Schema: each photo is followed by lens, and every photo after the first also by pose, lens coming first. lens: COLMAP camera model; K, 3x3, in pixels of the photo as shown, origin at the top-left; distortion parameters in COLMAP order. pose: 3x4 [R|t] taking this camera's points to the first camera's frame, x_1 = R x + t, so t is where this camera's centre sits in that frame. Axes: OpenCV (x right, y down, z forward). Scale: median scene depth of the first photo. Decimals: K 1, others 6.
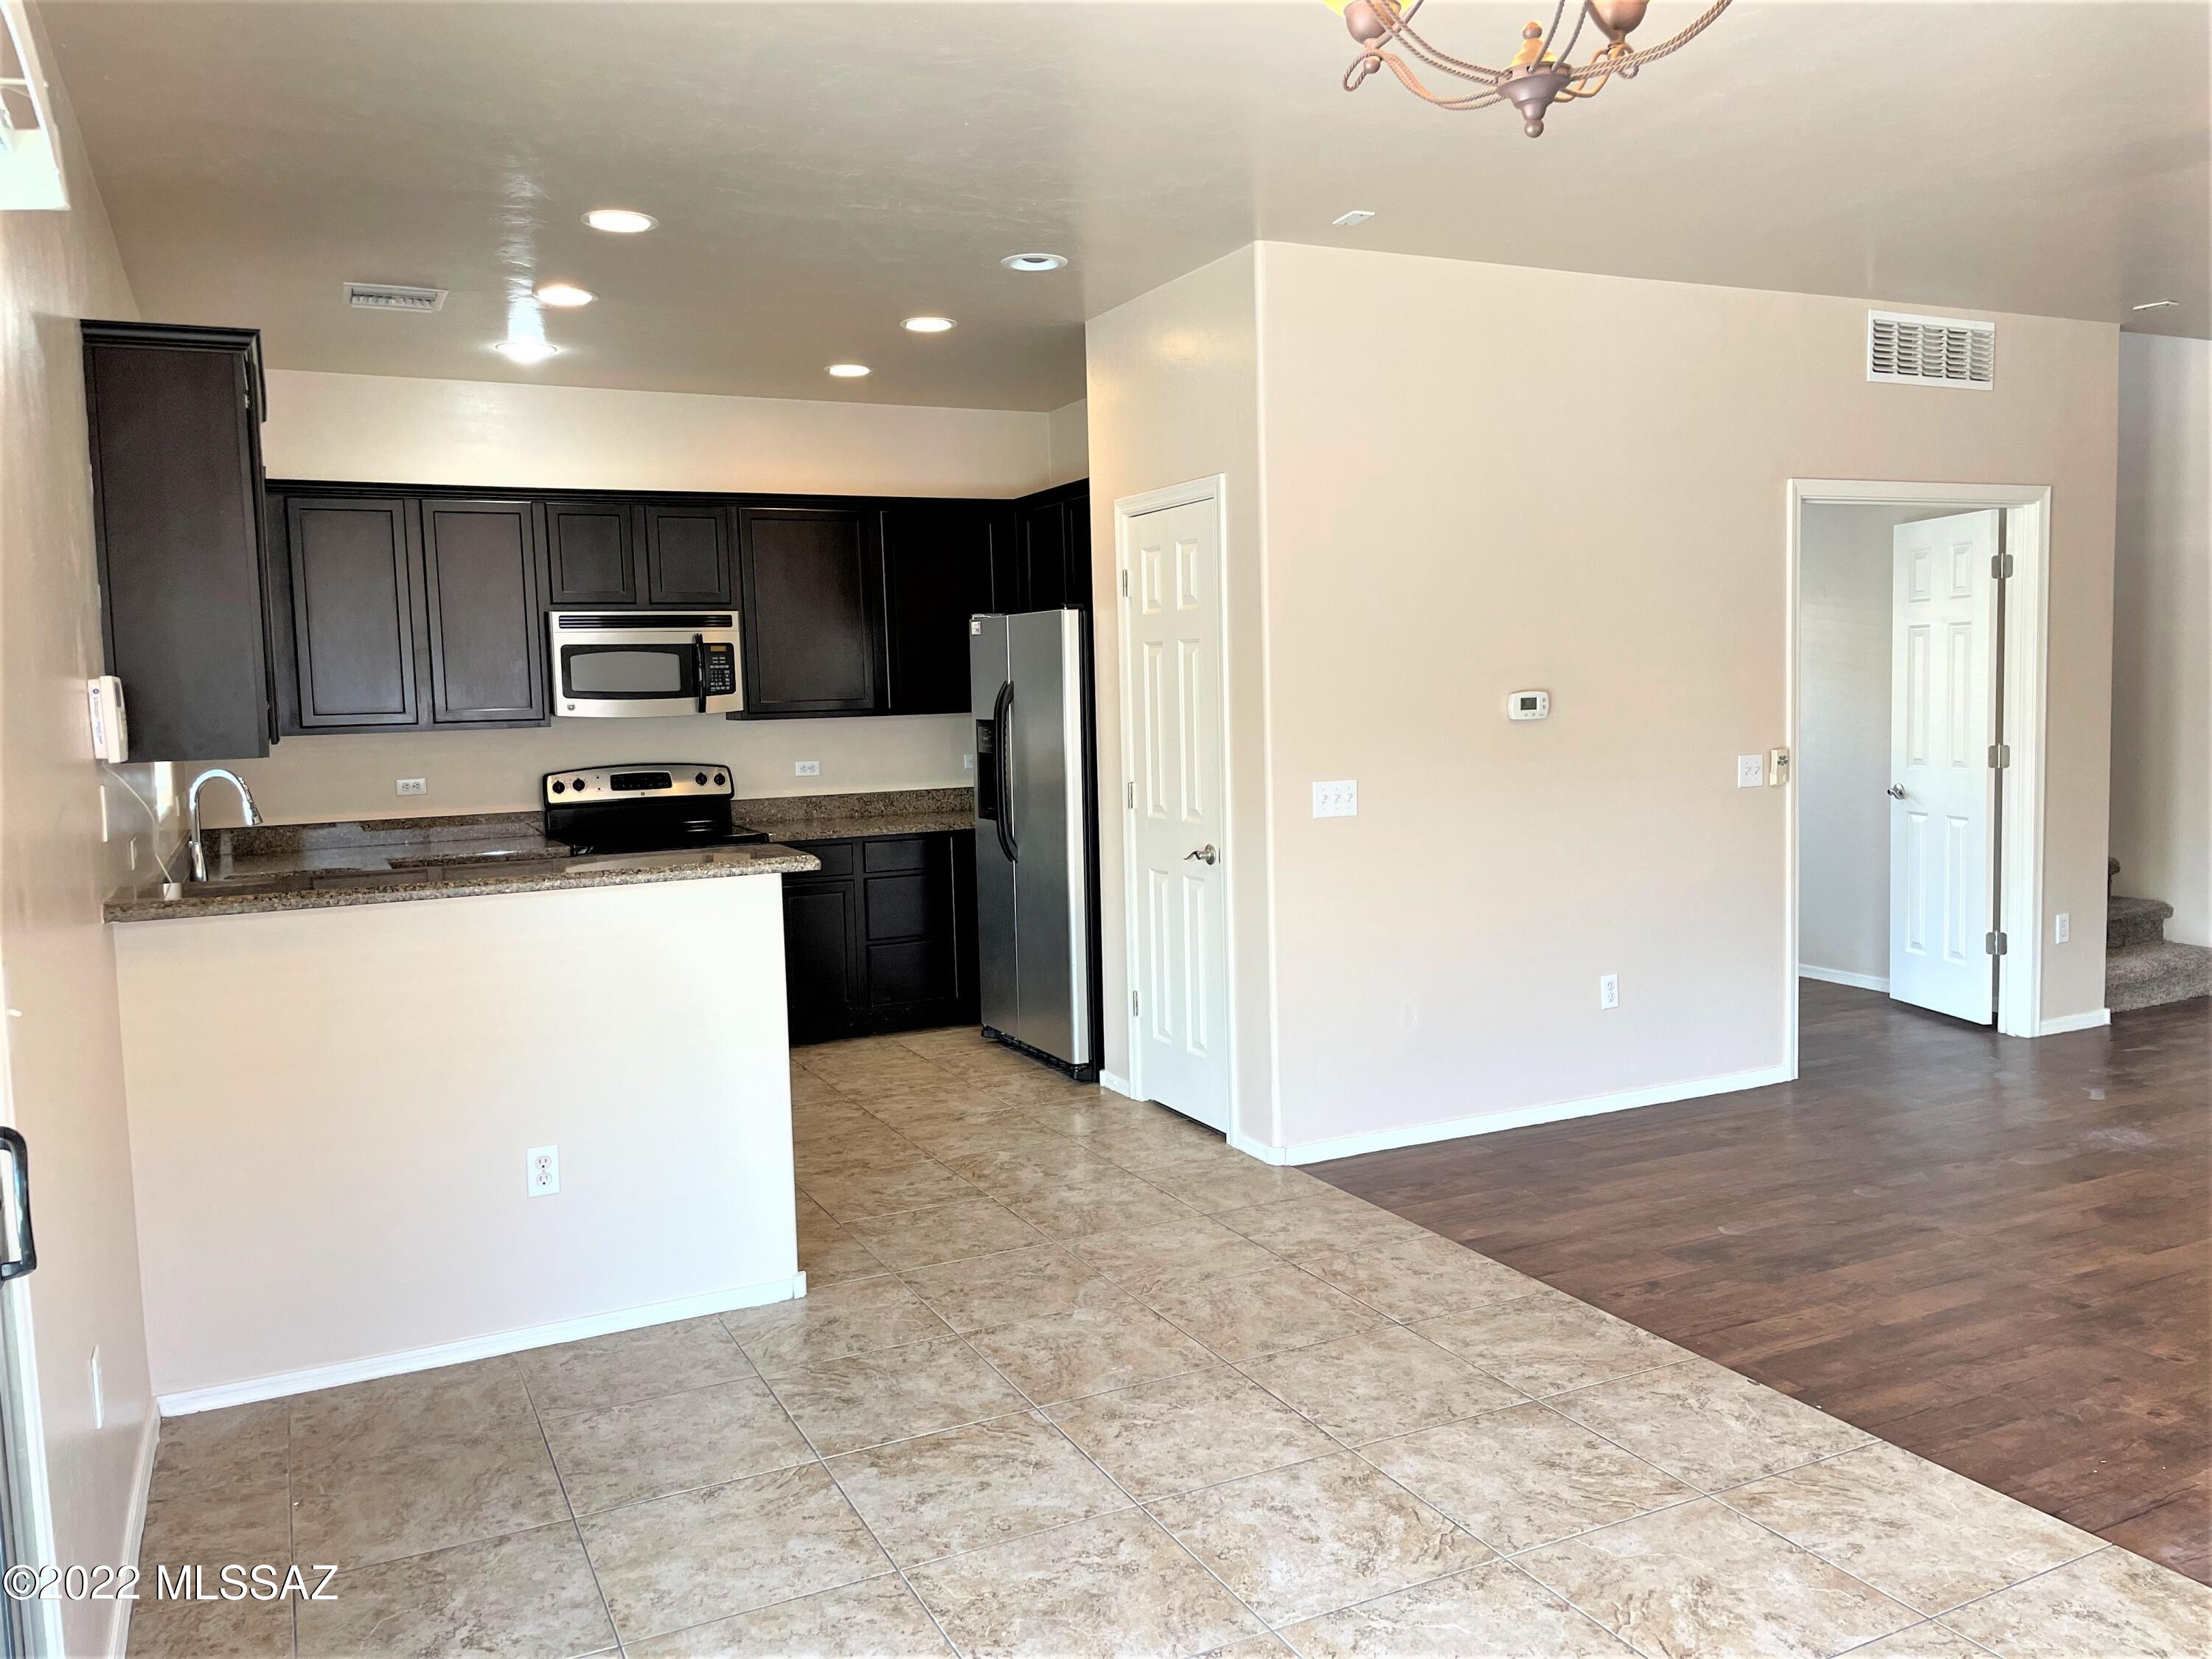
lens RADIAL K [[1671.1, 0, 1104.0], [0, 1671.1, 824.0], [0, 0, 1]] dist [0.079584, -0.104212]
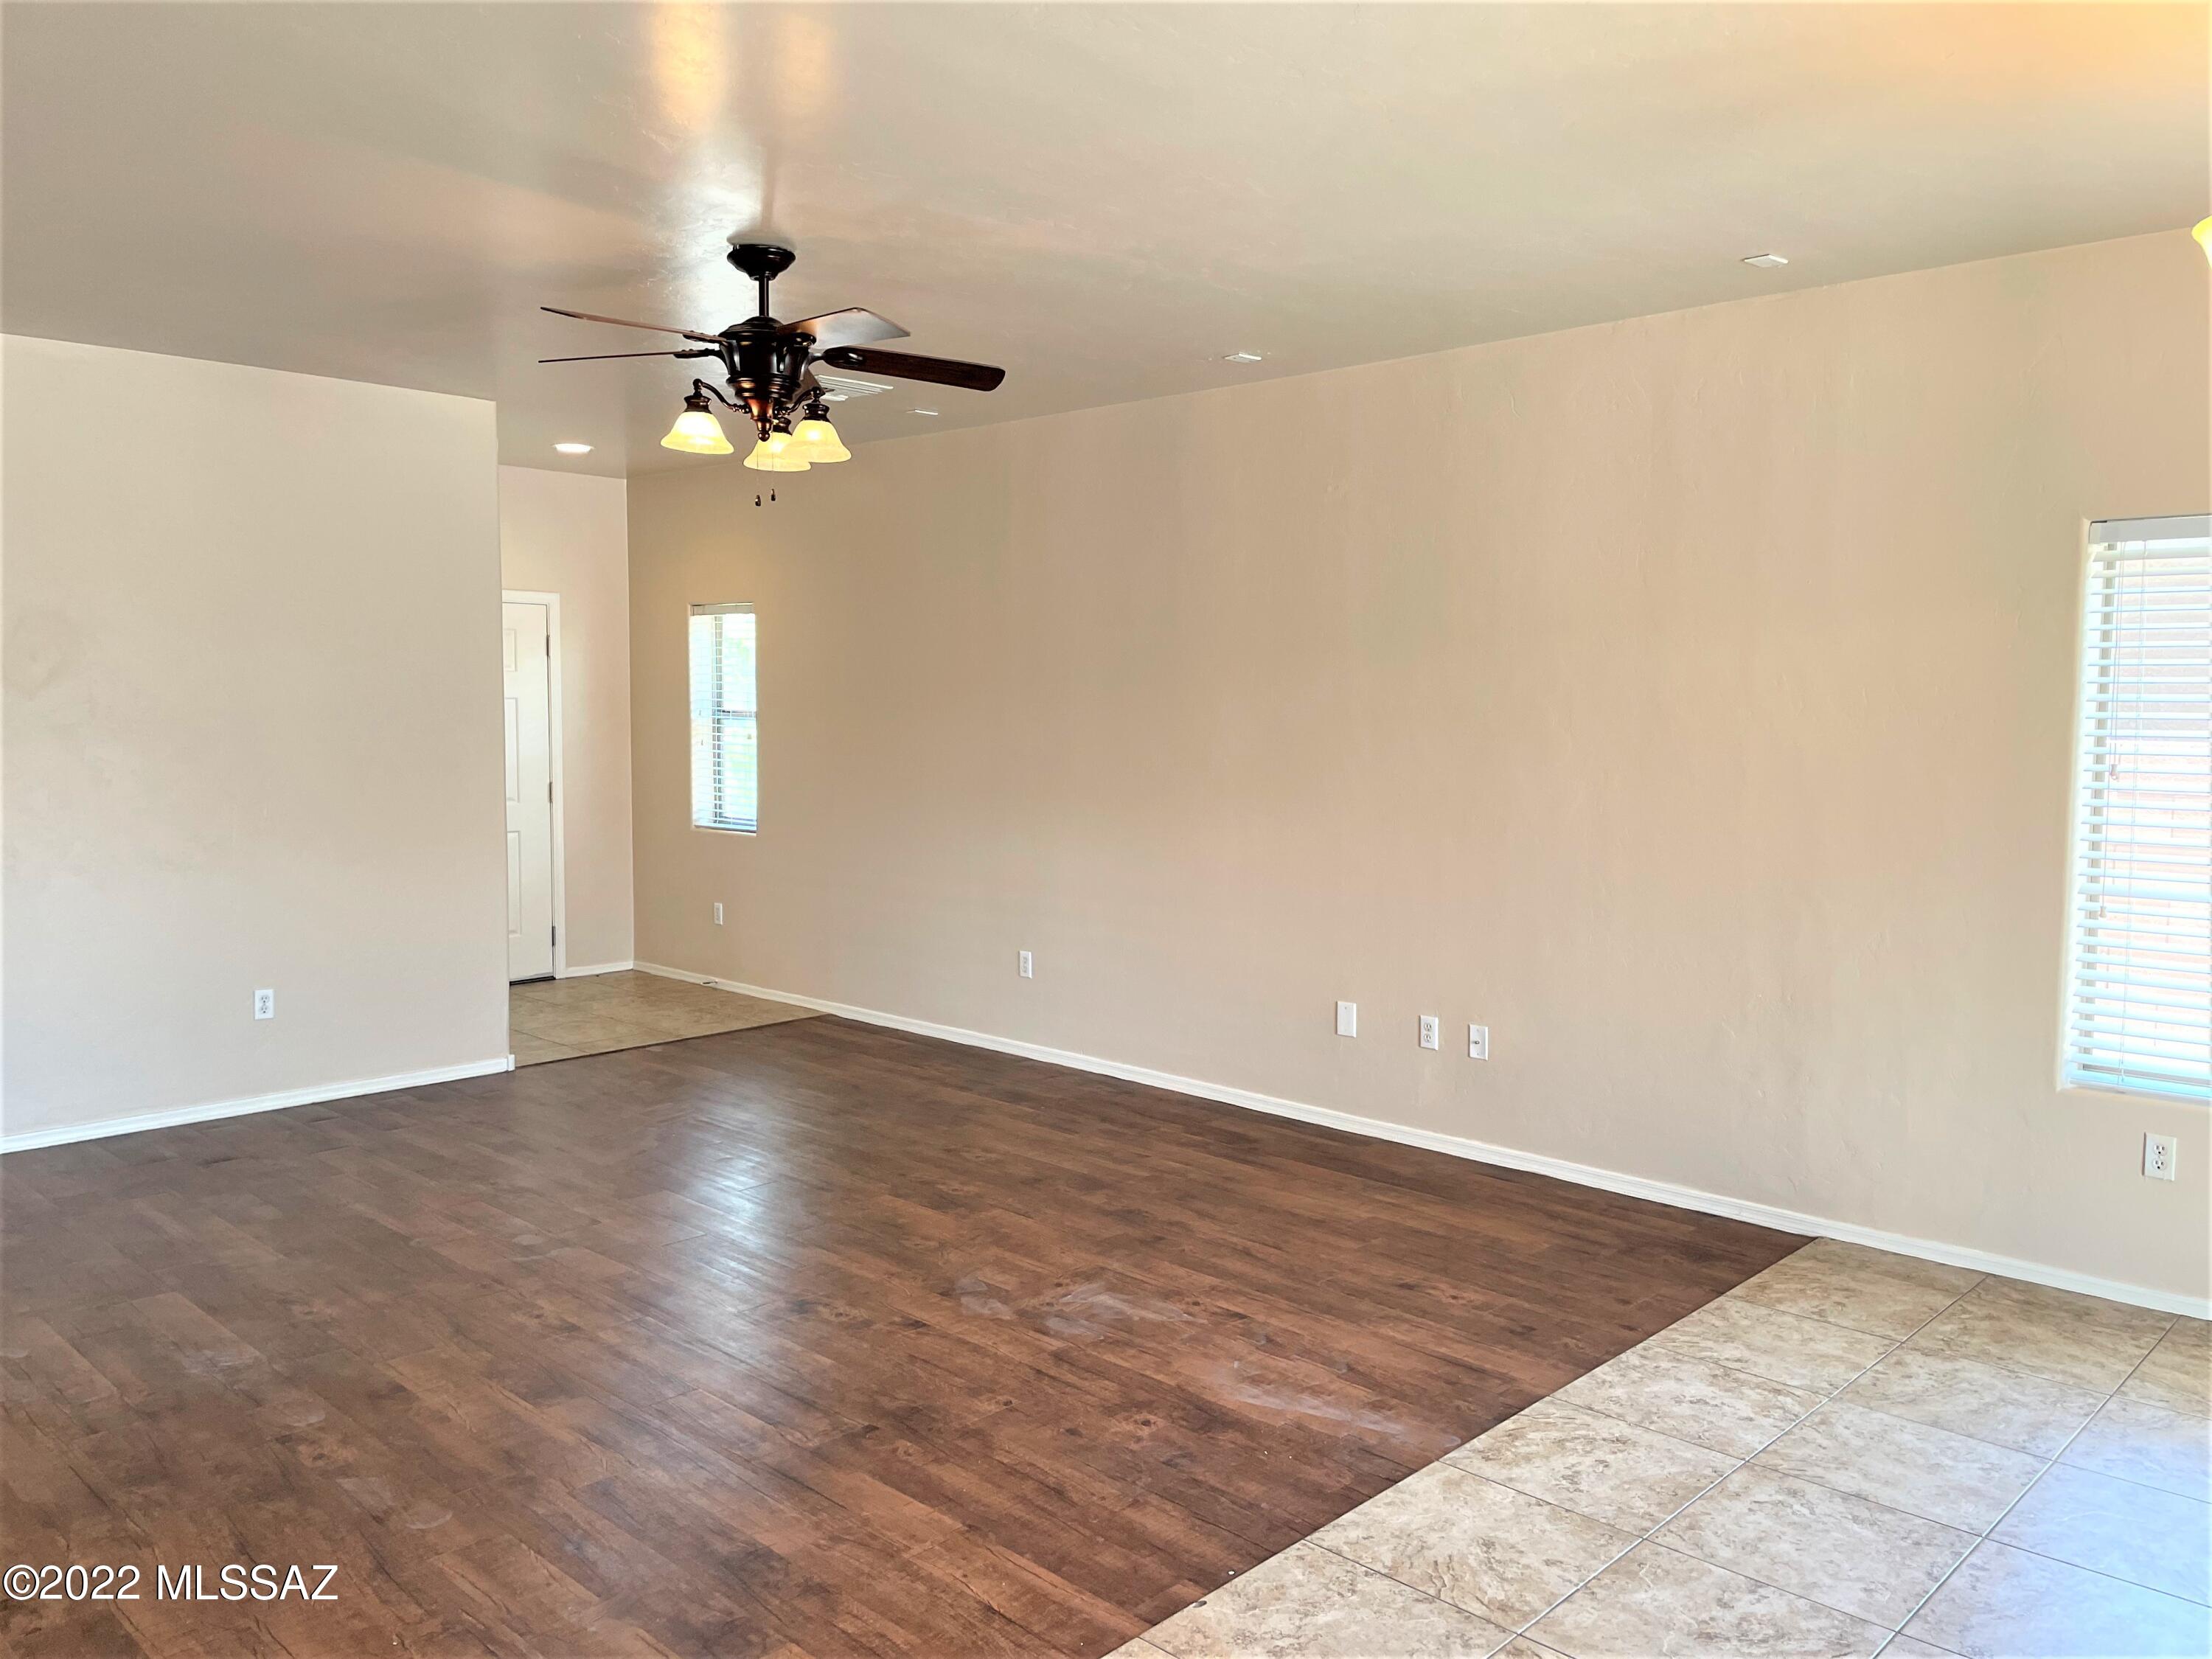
lens RADIAL K [[1682.5, 0, 1105.0], [0, 1682.5, 832.8], [0, 0, 1]] dist [0.086301, -0.114230]
pose [[-0.345209, -0.049262, 0.937232, -0.375885], [0.083353, 0.993066, 0.082898, -0.124878], [-0.934817, 0.106738, -0.338709, 1.295227]]
